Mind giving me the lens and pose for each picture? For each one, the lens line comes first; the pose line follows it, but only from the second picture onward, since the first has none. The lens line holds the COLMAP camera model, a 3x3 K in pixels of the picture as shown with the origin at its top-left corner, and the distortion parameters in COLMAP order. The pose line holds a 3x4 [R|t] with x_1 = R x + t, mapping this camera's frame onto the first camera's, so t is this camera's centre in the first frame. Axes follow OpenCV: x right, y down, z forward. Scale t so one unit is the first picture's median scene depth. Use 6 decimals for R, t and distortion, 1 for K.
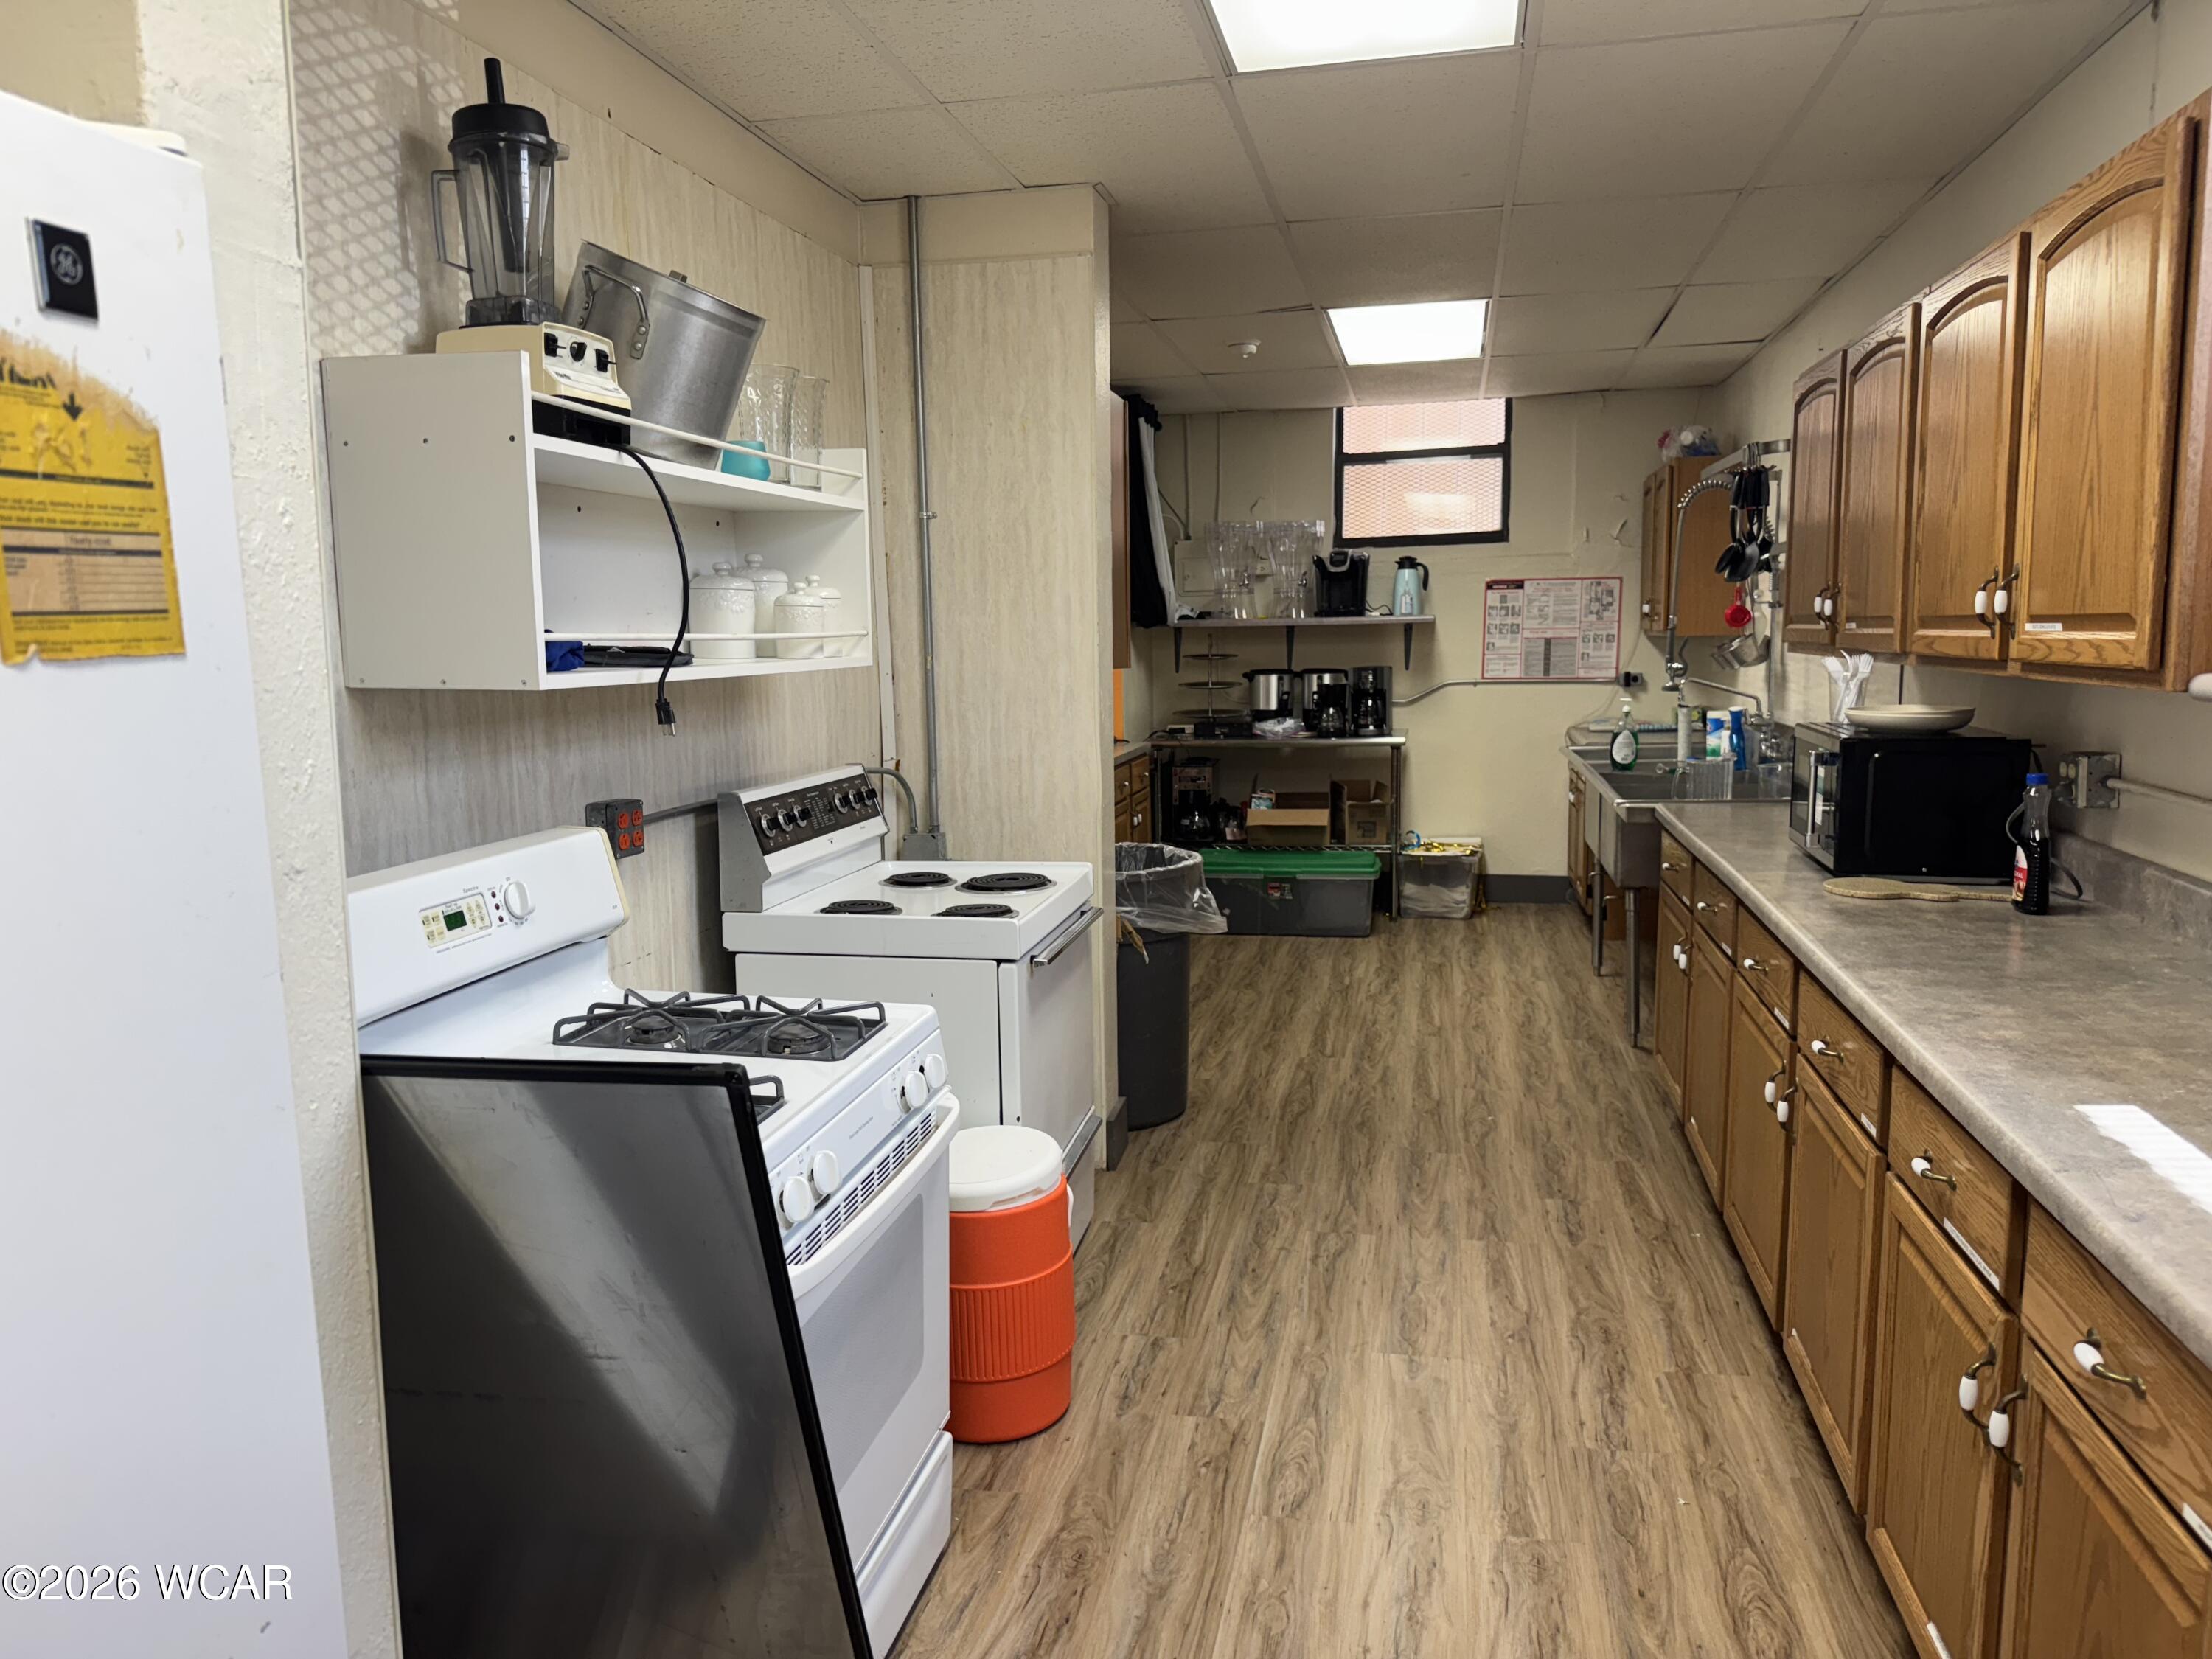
lens RADIAL K [[1577.4, 0, 1106.2], [0, 1577.4, 829.1], [0, 0, 1]] dist [-0.005496, -0.003064]
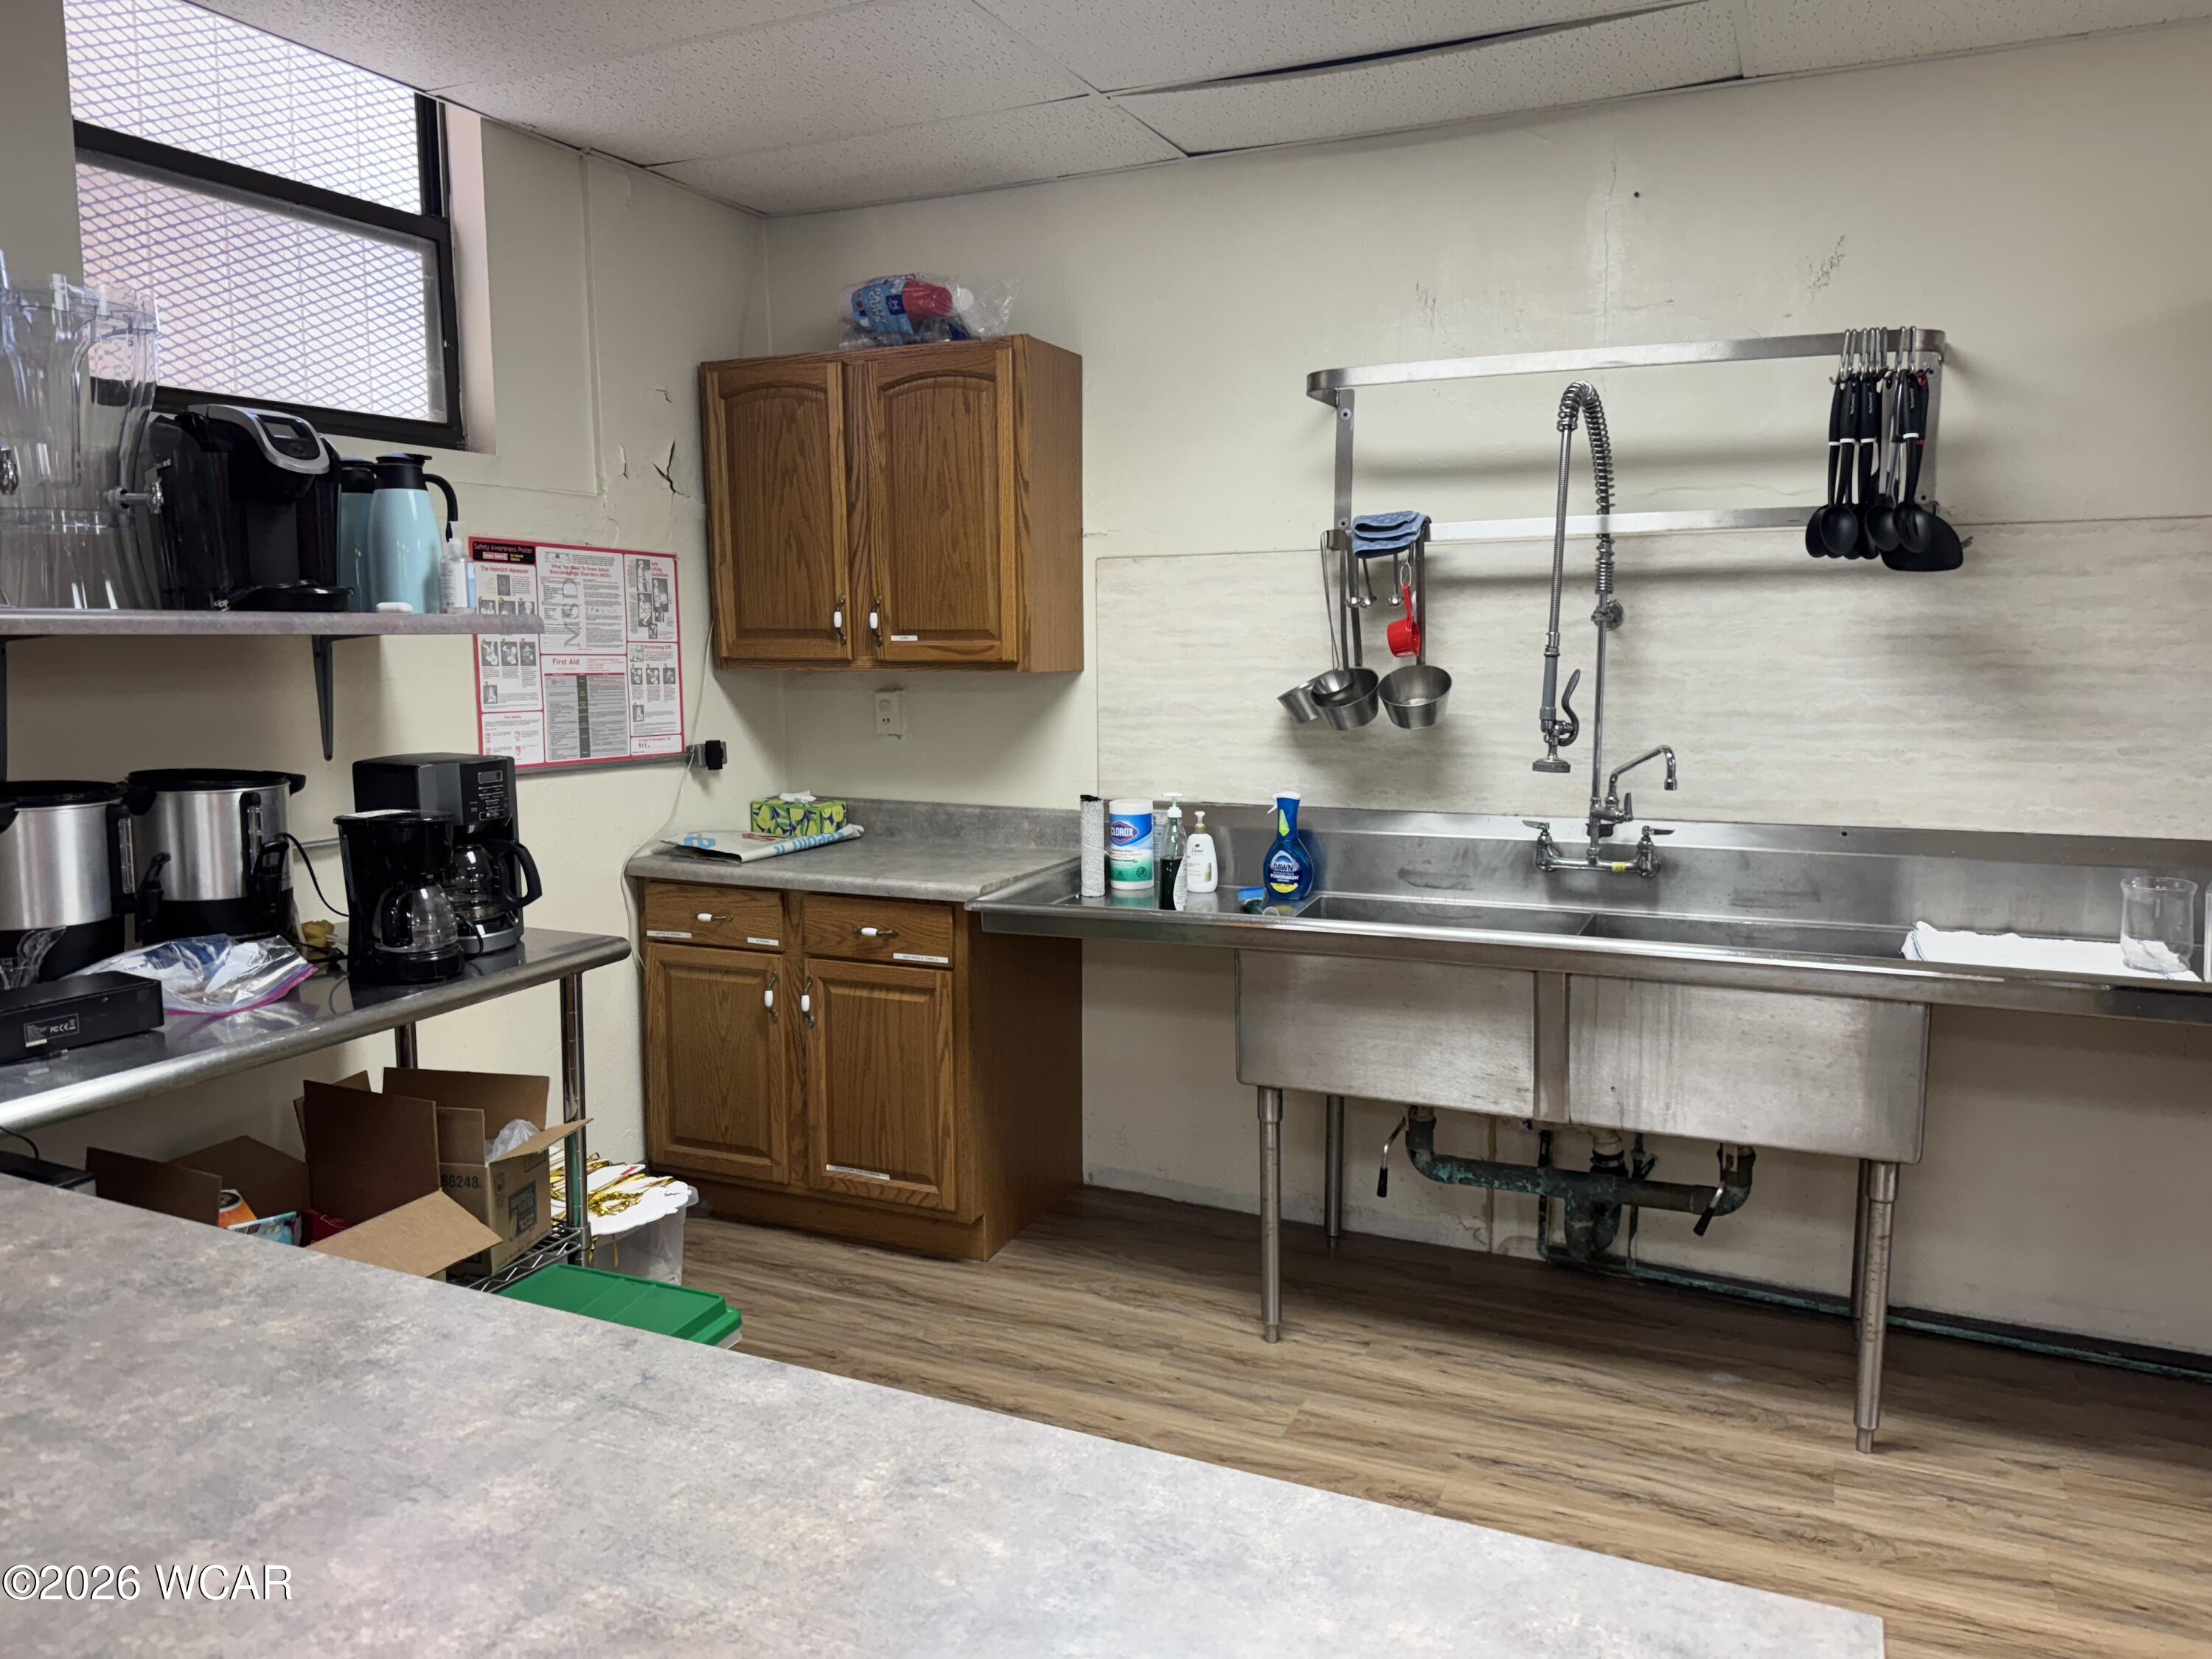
lens RADIAL K [[1577.4, 0, 1109.9], [0, 1577.4, 836.1], [0, 0, 1]] dist [-0.005496, -0.003064]
pose [[0.237722, -0.092139, 0.966953, -0.136231], [0.127721, 0.989813, 0.062917, -0.083791], [-0.962900, 0.108543, 0.247068, 0.743197]]
